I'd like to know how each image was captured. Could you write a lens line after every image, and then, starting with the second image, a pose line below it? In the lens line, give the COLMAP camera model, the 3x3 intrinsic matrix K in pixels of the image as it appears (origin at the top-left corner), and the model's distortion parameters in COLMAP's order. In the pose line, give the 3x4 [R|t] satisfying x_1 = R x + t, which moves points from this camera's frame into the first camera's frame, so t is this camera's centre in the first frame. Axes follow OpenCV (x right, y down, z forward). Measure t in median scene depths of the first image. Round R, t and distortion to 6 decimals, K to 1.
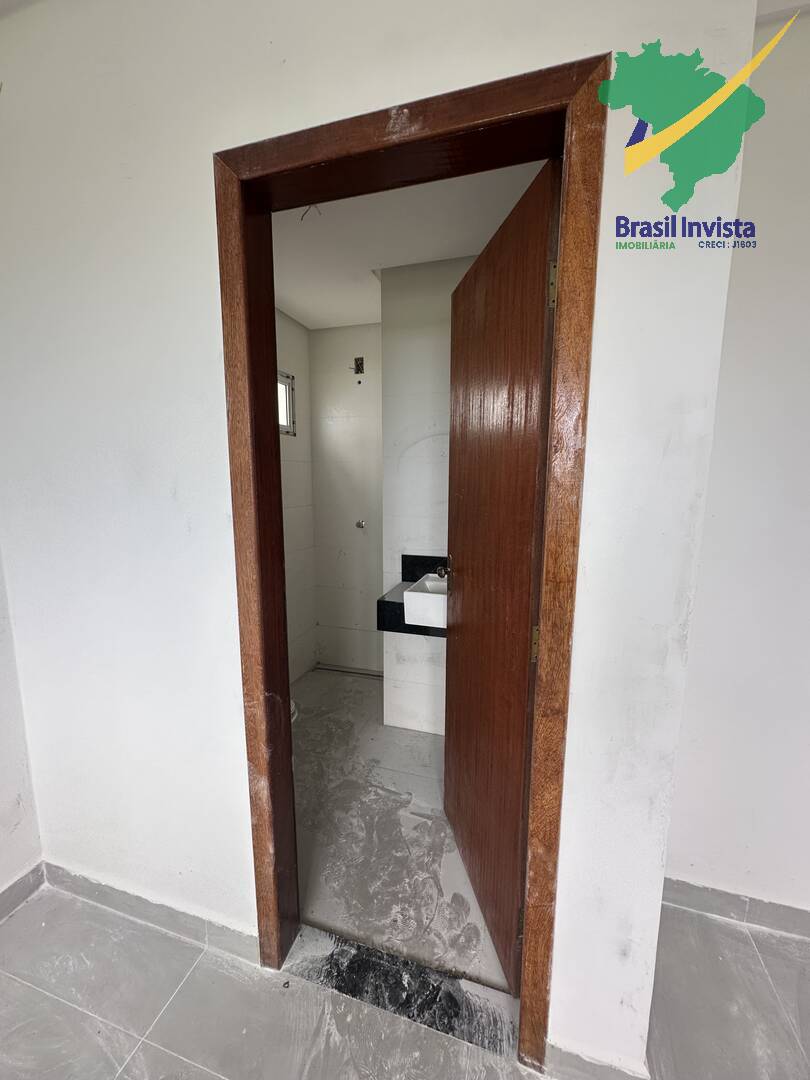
lens RADIAL K [[432.3, 0, 405.7], [0, 432.3, 538.4], [0, 0, 1]] dist [-0.000426, 0.000209]
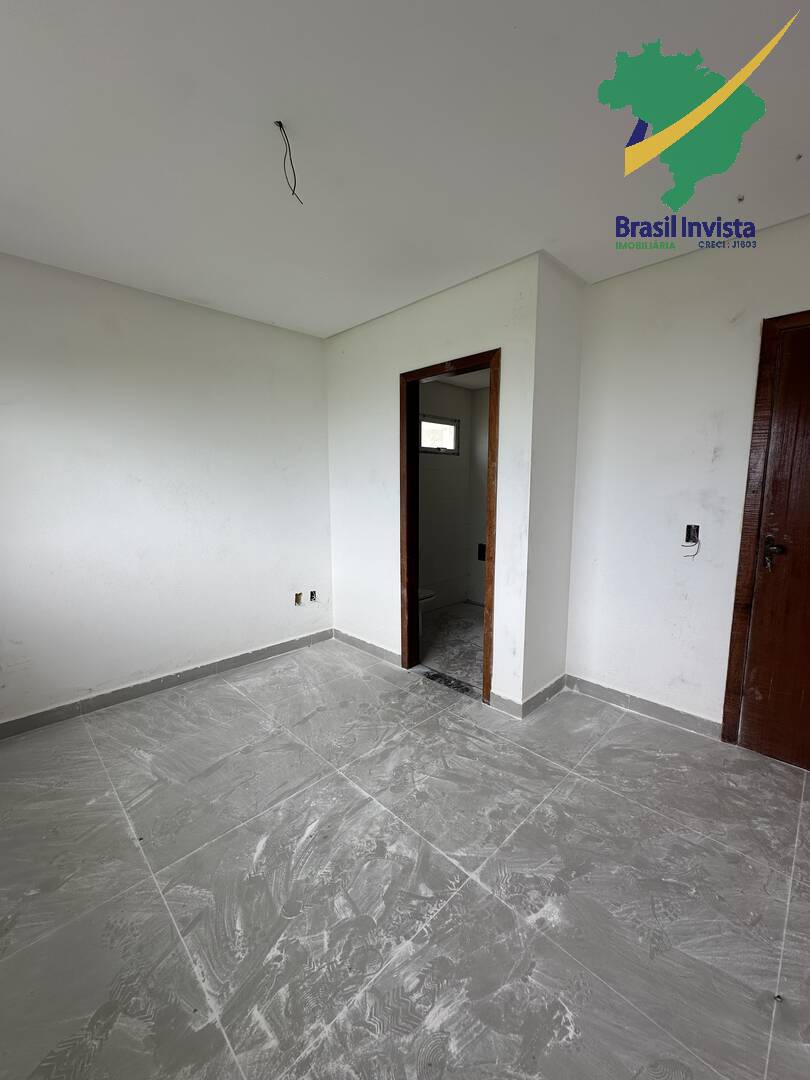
lens RADIAL K [[432.3, 0, 405.7], [0, 432.3, 538.4], [0, 0, 1]] dist [-0.000426, 0.000209]
pose [[0.879312, 0.056490, -0.472884, 0.872293], [-0.064221, 0.997936, -0.000205, 0.225444], [0.471896, 0.030549, 0.881125, -1.297560]]
